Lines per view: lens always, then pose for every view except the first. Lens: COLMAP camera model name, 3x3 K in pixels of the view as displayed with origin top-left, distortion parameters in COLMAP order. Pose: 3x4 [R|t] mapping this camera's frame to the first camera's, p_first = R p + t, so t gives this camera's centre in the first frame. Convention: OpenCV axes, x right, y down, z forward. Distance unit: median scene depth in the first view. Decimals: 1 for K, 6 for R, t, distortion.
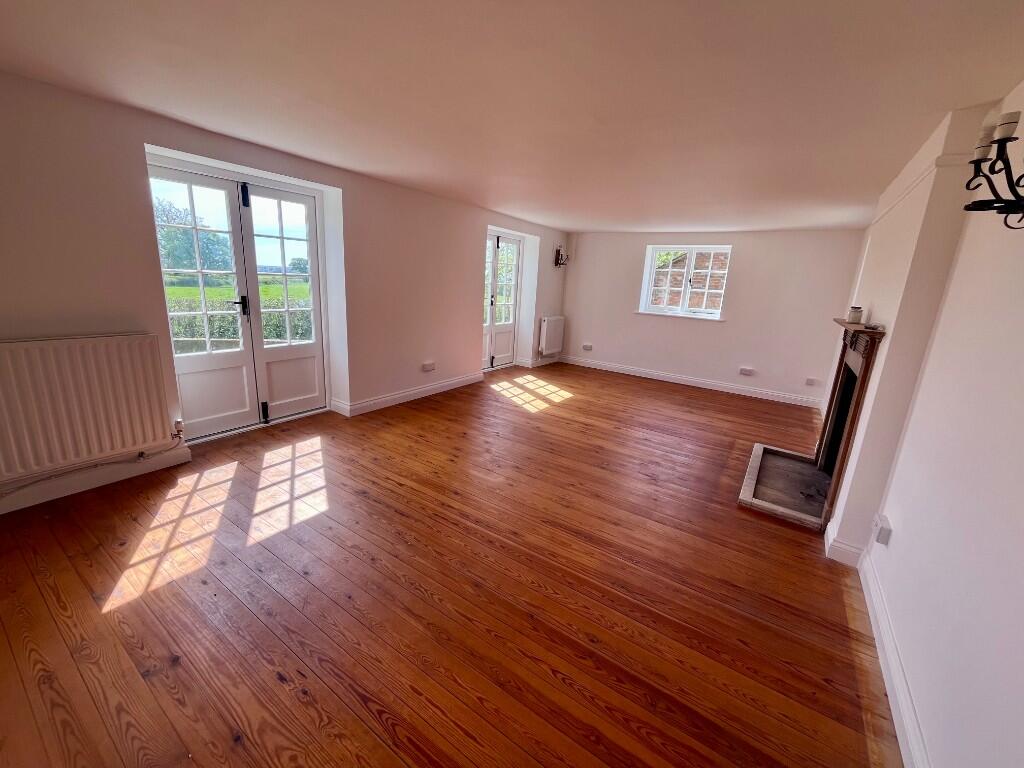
lens RADIAL K [[415.7, 0, 515.1], [0, 415.7, 383.3], [0, 0, 1]] dist [-0.002561, -0.000023]
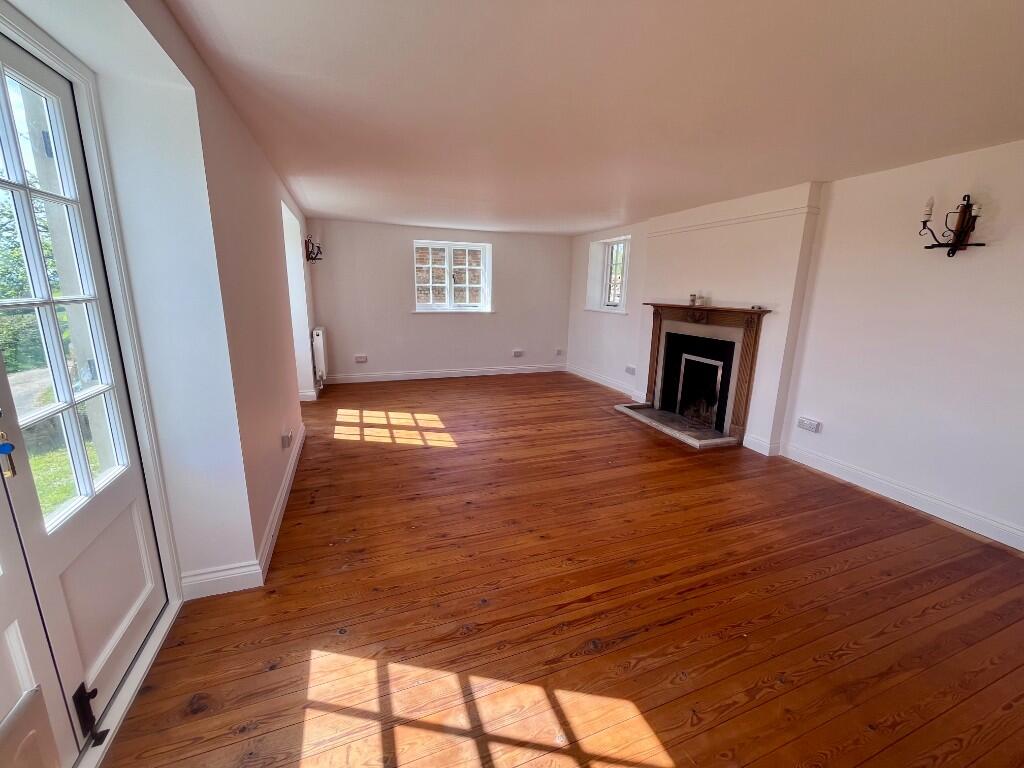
lens RADIAL K [[415.7, 0, 514.8], [0, 415.7, 379.7], [0, 0, 1]] dist [-0.002561, -0.000023]
pose [[0.570283, -0.222078, 0.790859, -0.486212], [0.210985, 0.970063, 0.120260, -0.125798], [-0.793891, 0.098277, 0.600066, 0.401410]]
